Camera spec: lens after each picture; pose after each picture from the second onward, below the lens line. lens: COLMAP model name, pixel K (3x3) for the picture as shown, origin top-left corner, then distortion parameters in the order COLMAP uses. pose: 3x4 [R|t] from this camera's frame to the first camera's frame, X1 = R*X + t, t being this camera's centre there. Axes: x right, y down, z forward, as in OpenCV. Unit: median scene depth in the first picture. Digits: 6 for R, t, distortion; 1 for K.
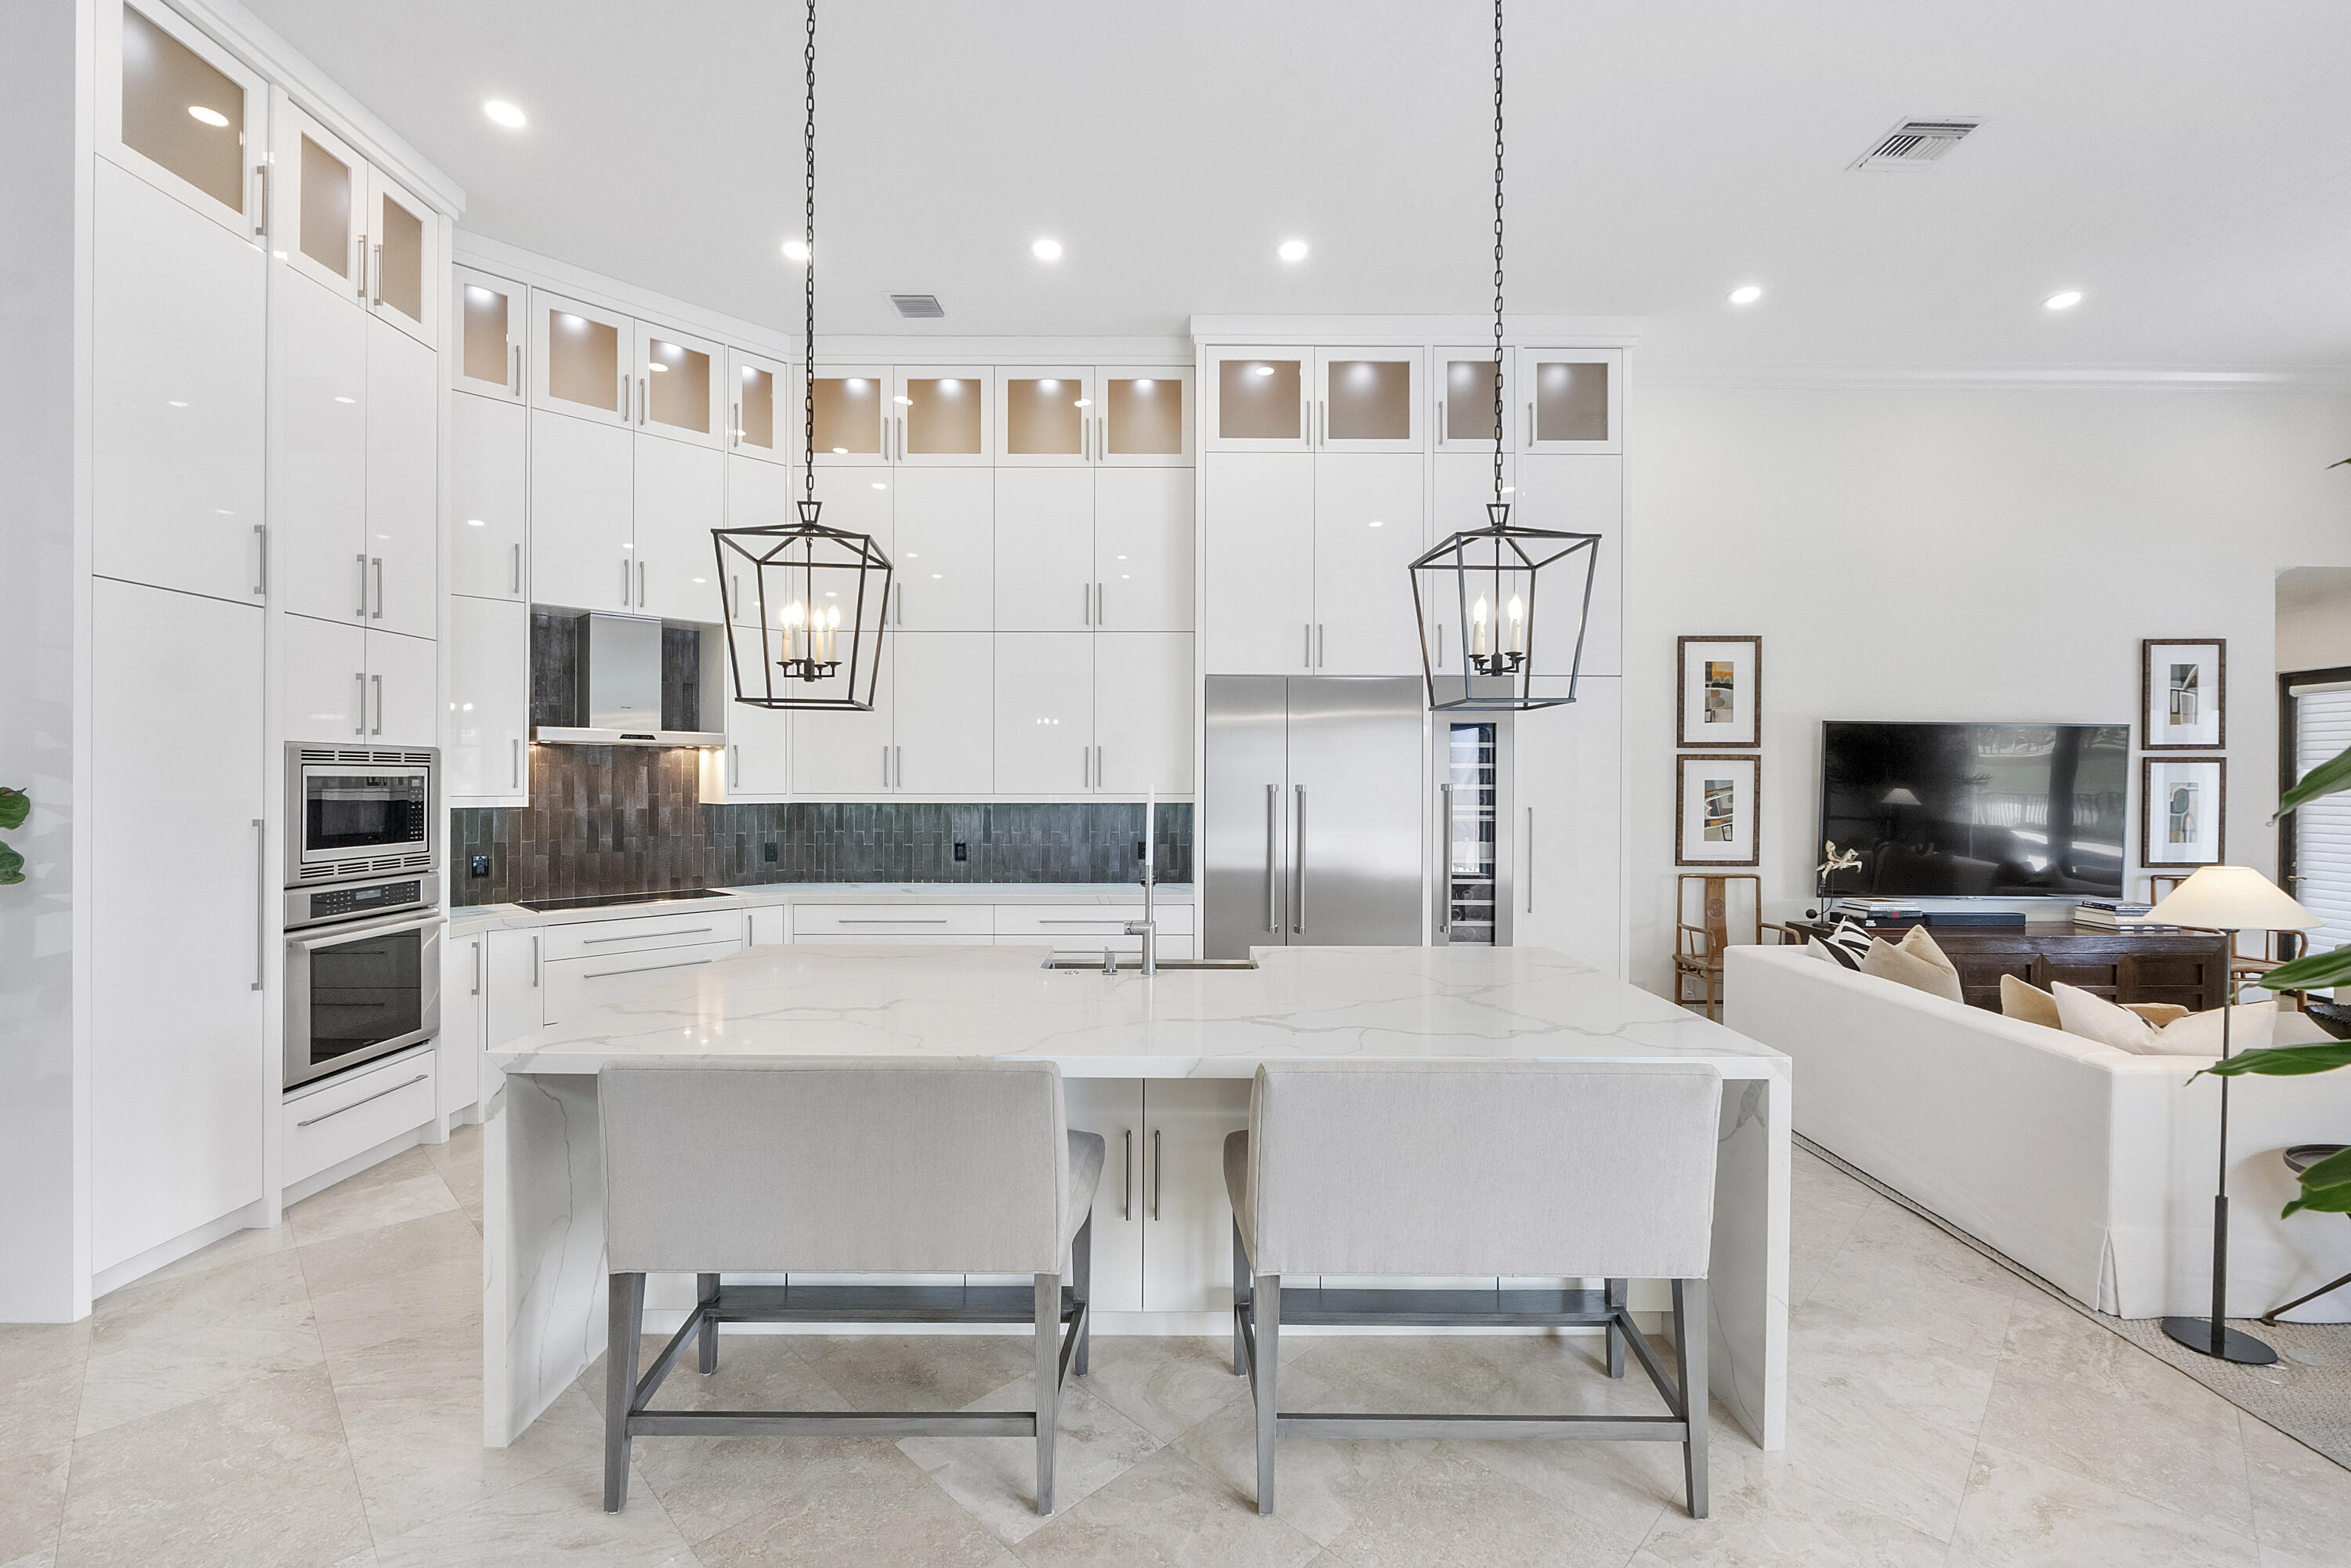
lens RADIAL K [[1000.4, 0, 1177.7], [0, 1000.4, 783.3], [0, 0, 1]] dist [-0.007794, -0.000672]
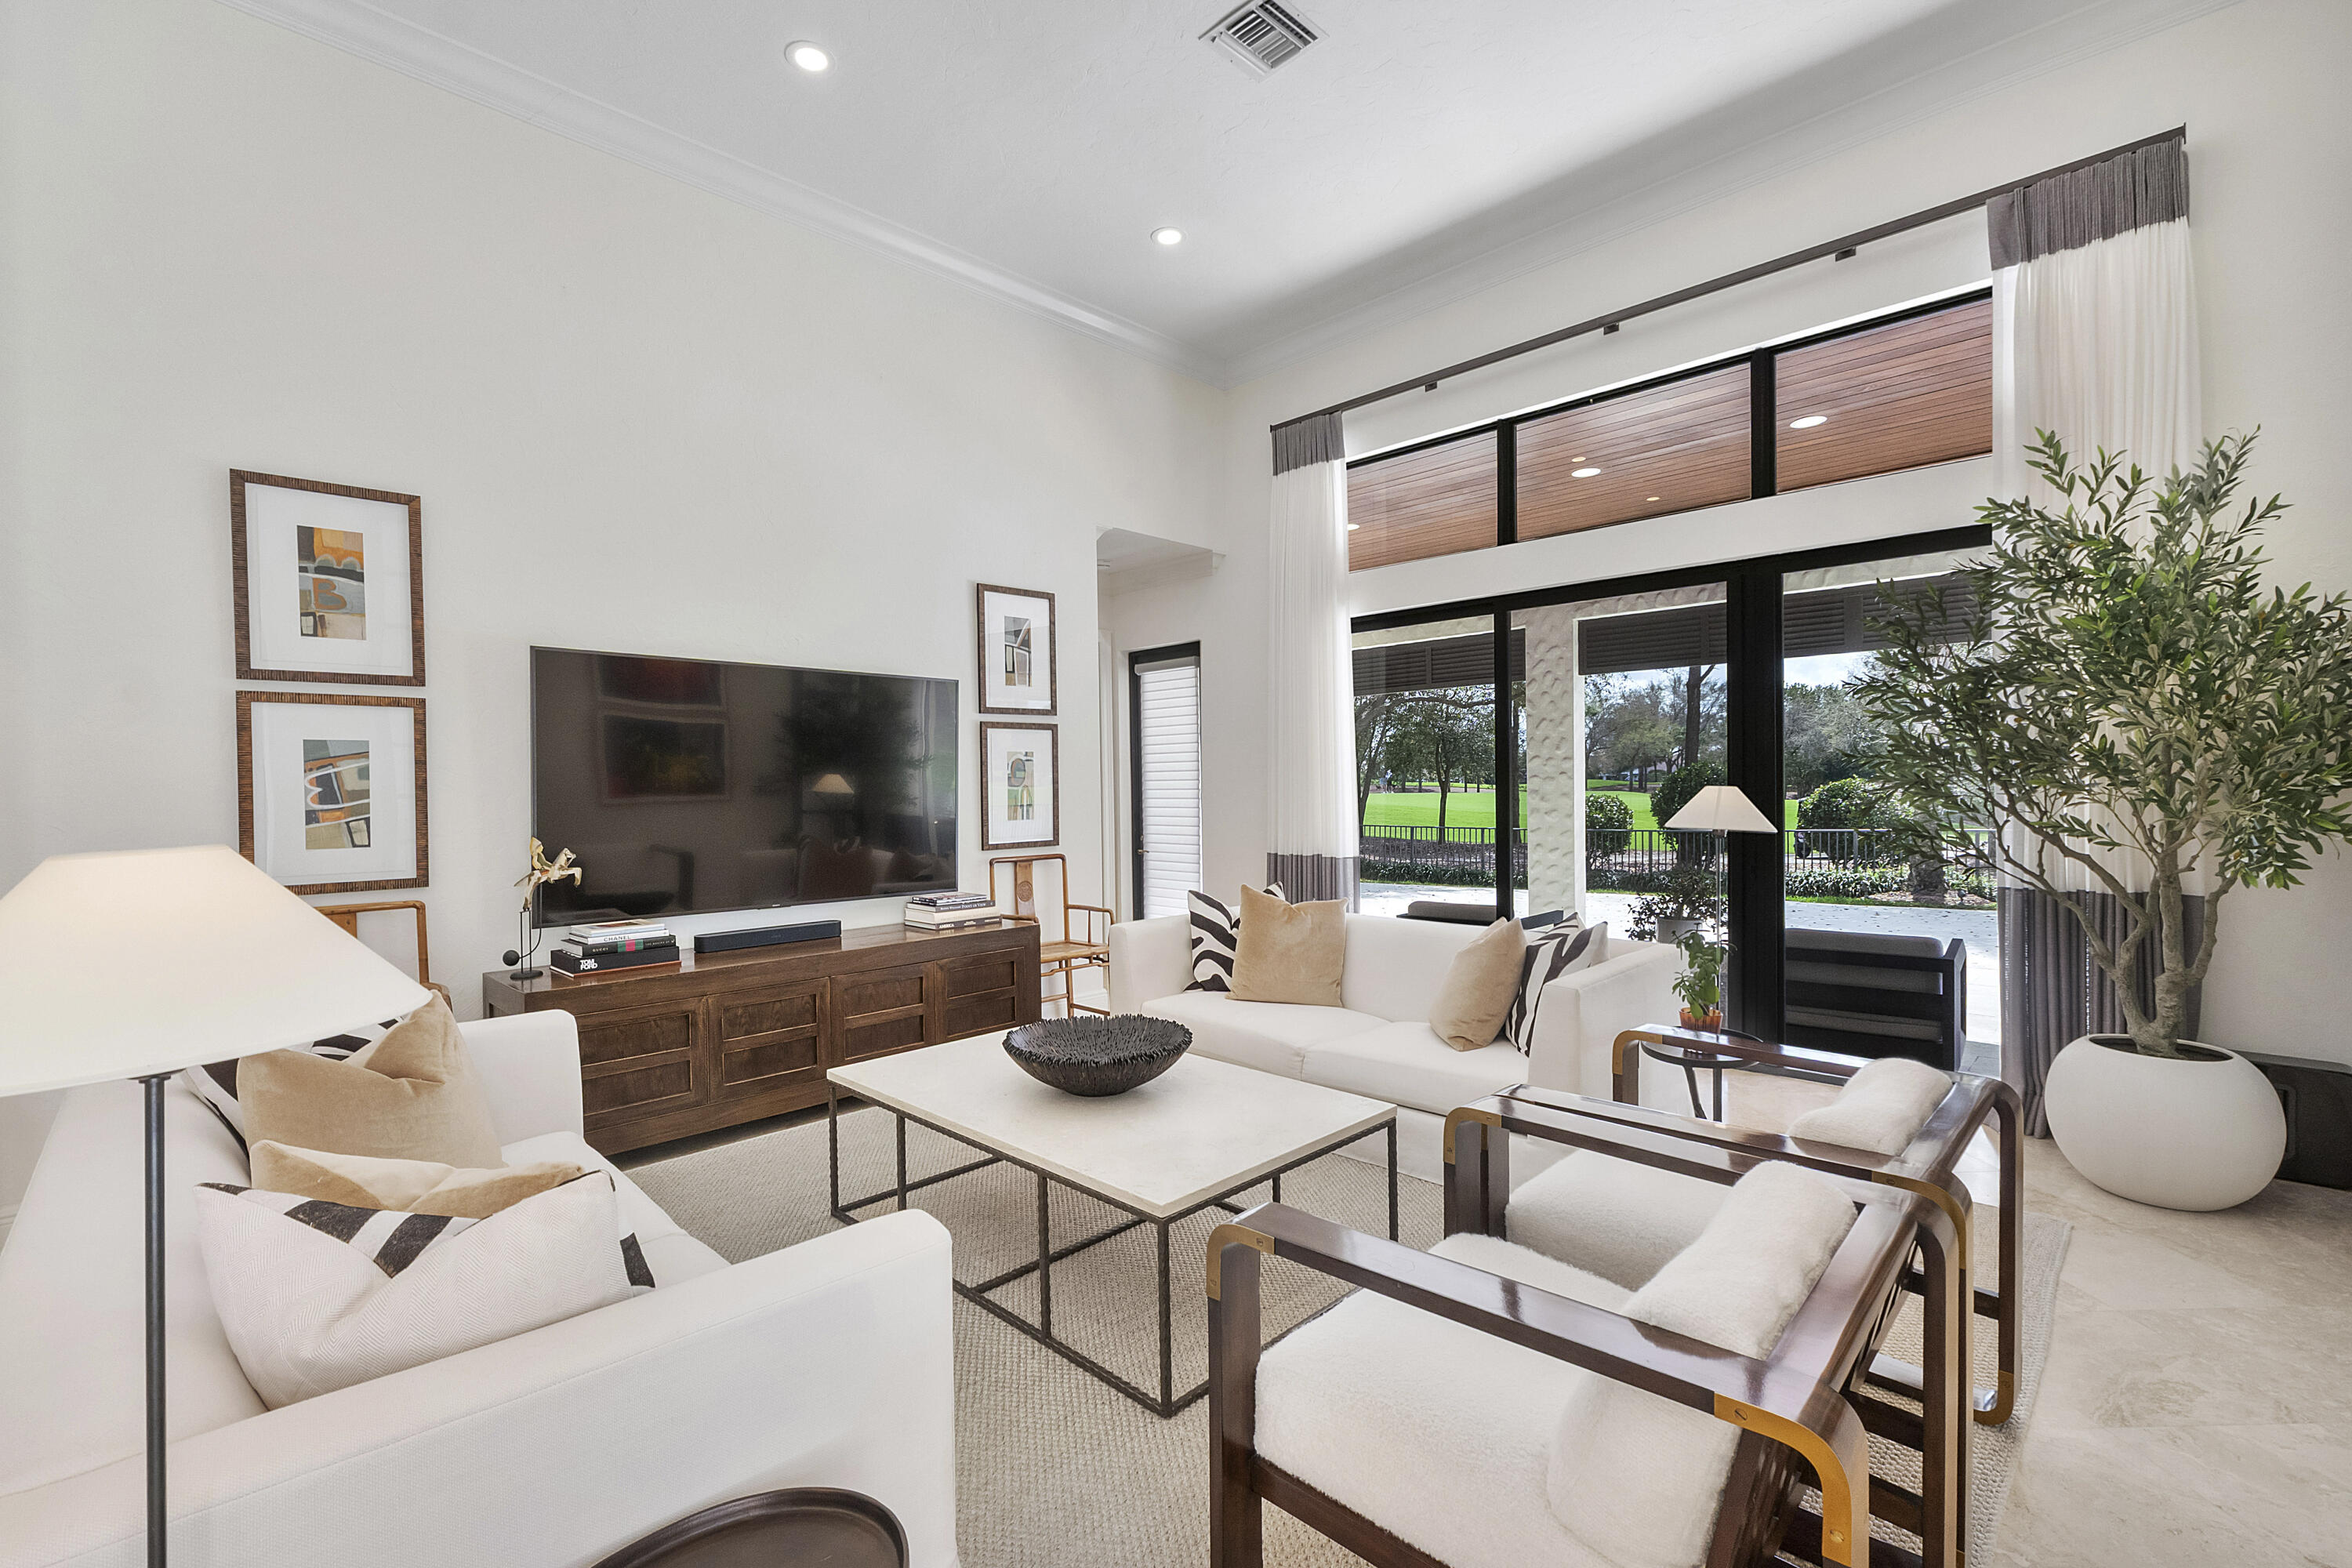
lens RADIAL K [[1000.9, 0, 1180.7], [0, 1000.9, 807.8], [0, 0, 1]] dist [-0.007794, -0.000672]
pose [[0.711823, -0.027567, 0.701817, 0.497823], [0.021207, 0.999617, 0.017754, 0.036136], [-0.702038, 0.002246, 0.712136, 0.269262]]
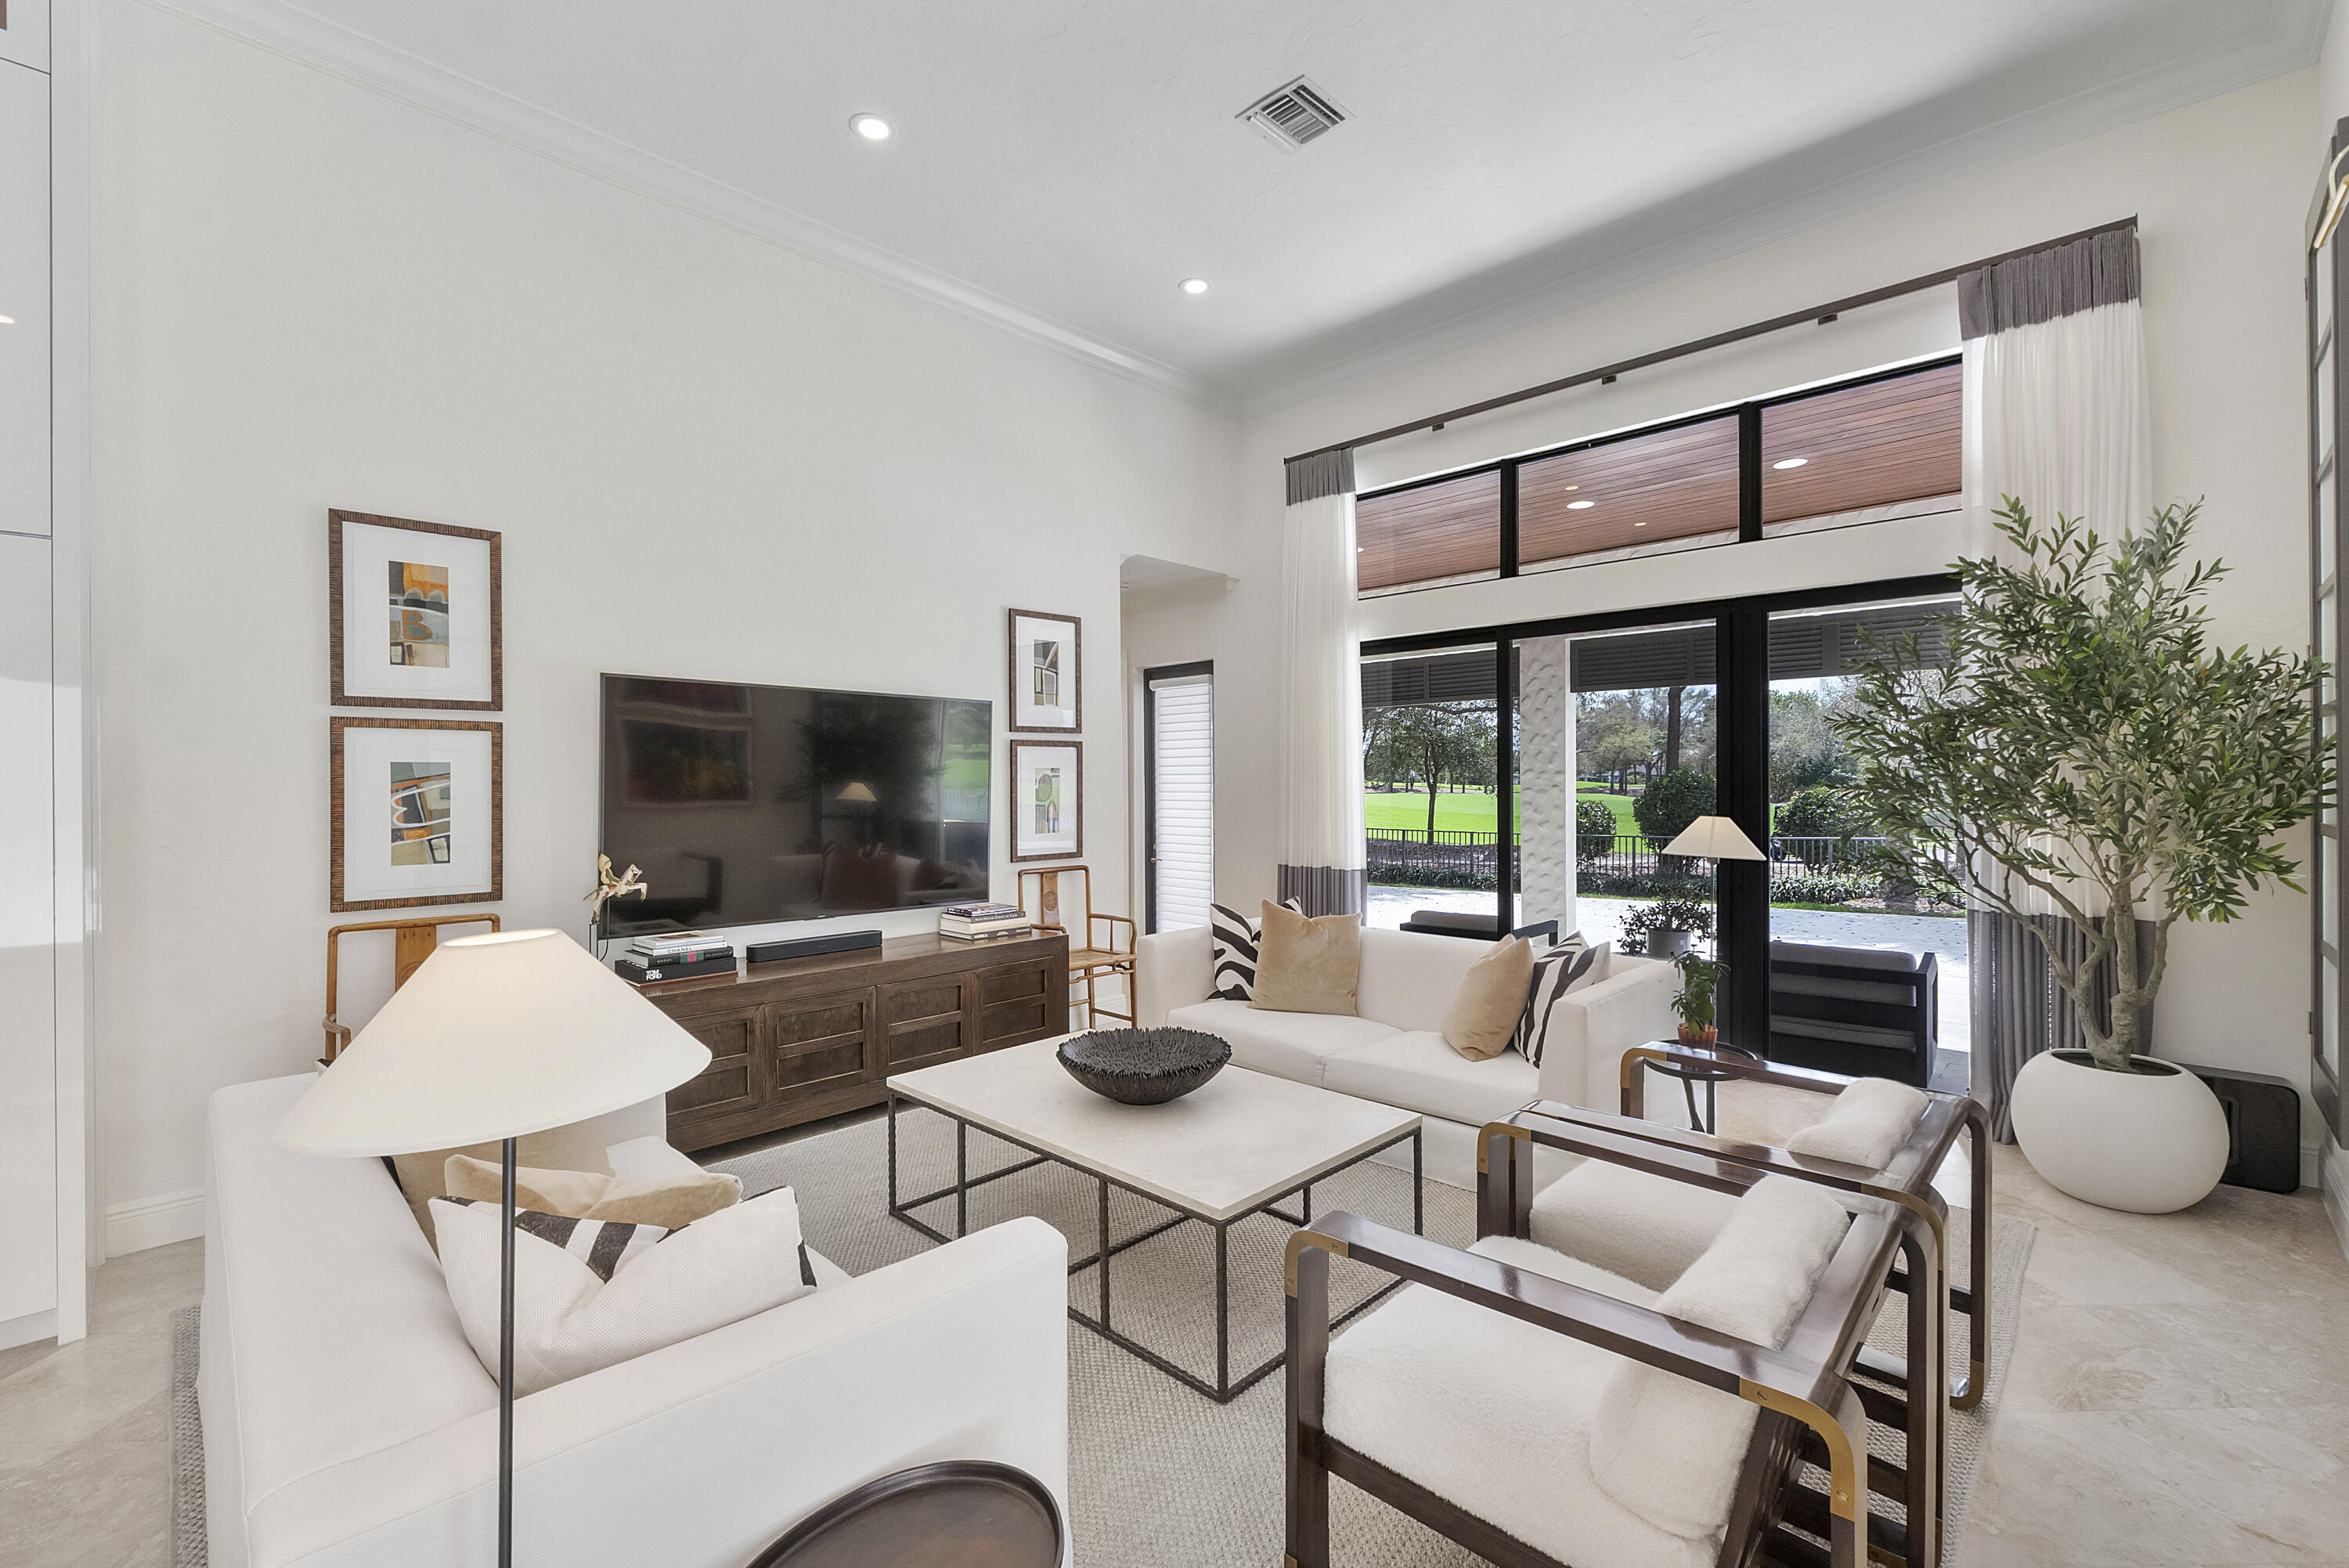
lens RADIAL K [[999.5, 0, 1178.9], [0, 999.5, 785.2], [0, 0, 1]] dist [-0.007794, -0.000672]
pose [[0.698954, -0.010461, 0.715090, 0.443727], [0.010989, 0.999932, 0.003887, 0.013437], [-0.715083, 0.005141, 0.699021, 0.264973]]
